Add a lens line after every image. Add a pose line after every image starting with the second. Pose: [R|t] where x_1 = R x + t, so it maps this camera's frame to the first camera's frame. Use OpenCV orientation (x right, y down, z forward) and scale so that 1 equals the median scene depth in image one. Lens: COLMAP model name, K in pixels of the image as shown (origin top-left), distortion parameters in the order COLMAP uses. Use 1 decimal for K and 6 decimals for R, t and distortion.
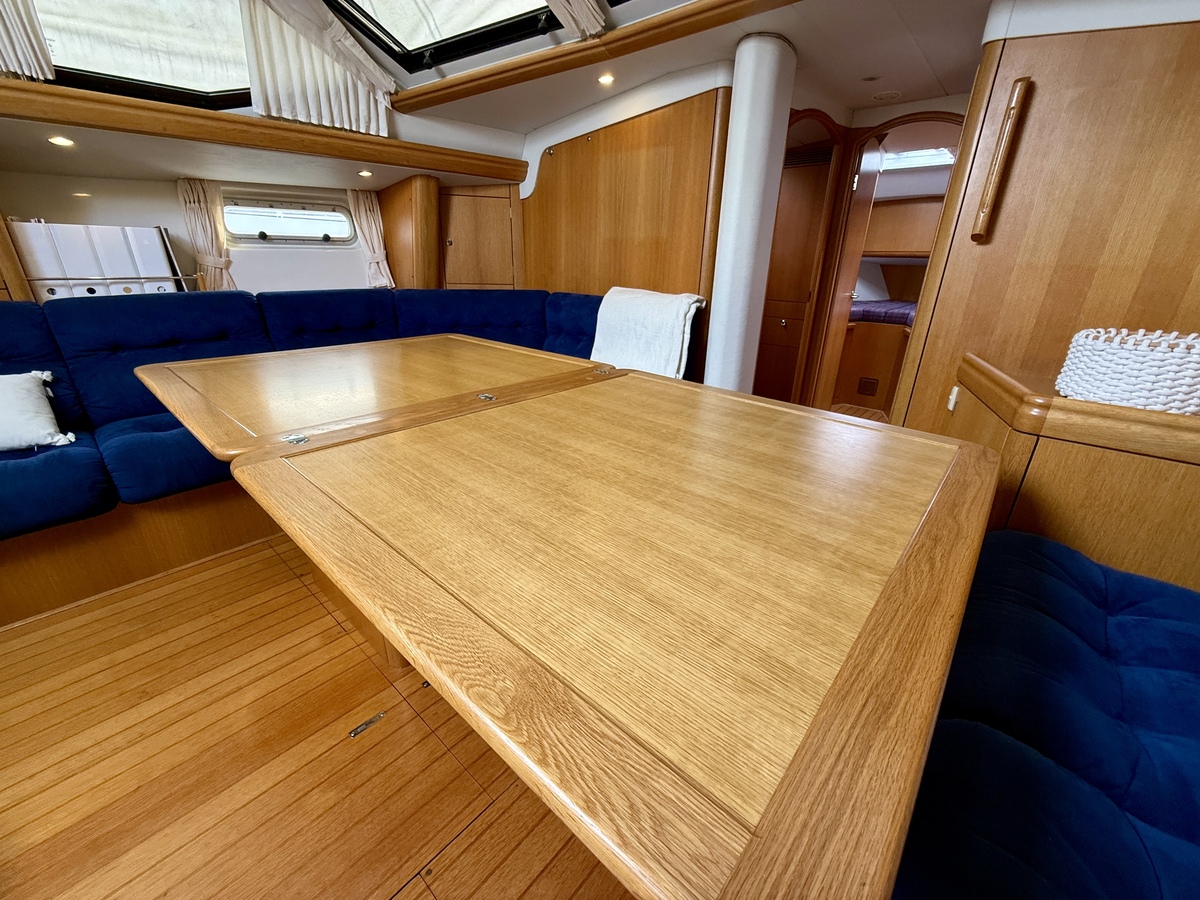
lens RADIAL K [[479.7, 0, 602.5], [0, 479.7, 450.1], [0, 0, 1]] dist [-0.000510, 0.000015]
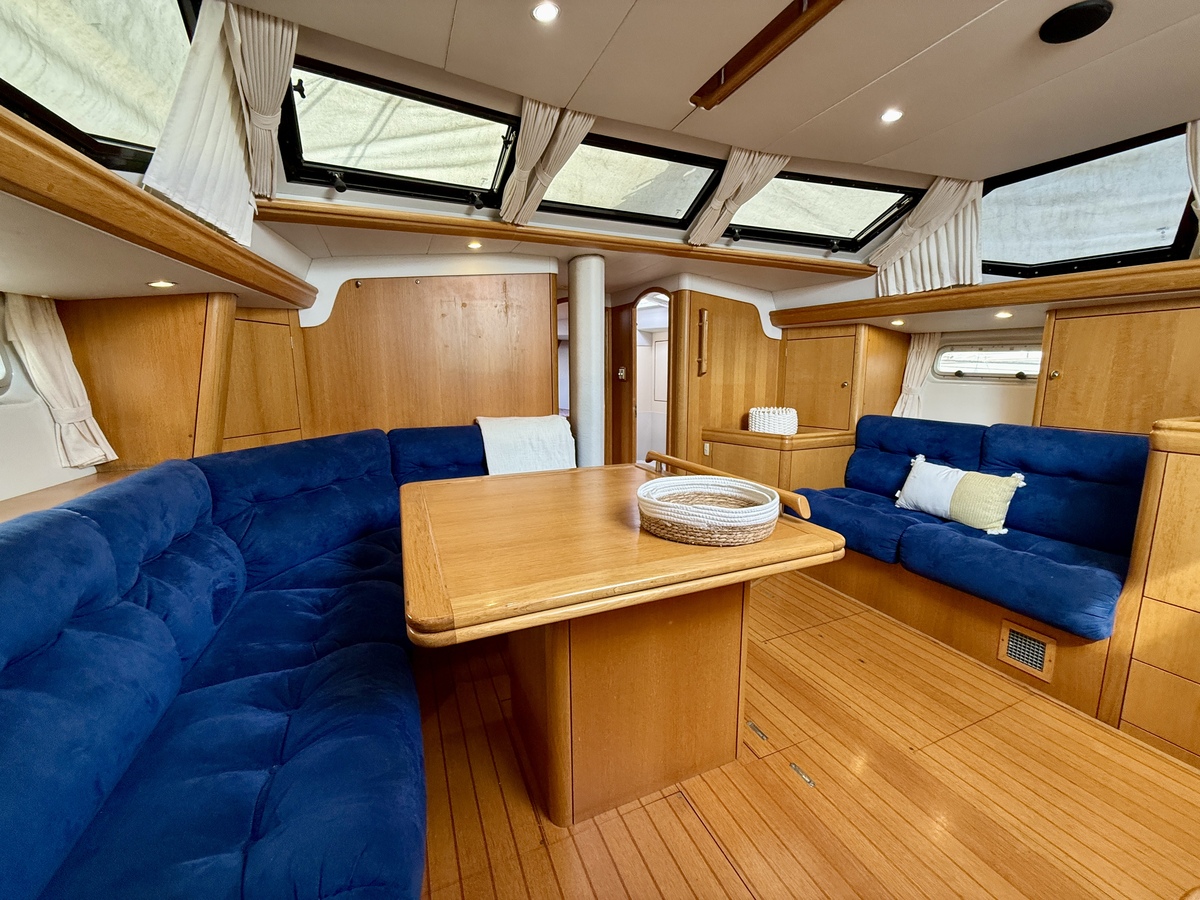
lens RADIAL K [[479.7, 0, 602.1], [0, 479.7, 450.2], [0, 0, 1]] dist [-0.000510, 0.000015]
pose [[0.427659, -0.168941, 0.888013, -1.041109], [0.346802, 0.937869, 0.011409, -0.240421], [-0.834767, 0.303086, 0.459678, 0.396900]]
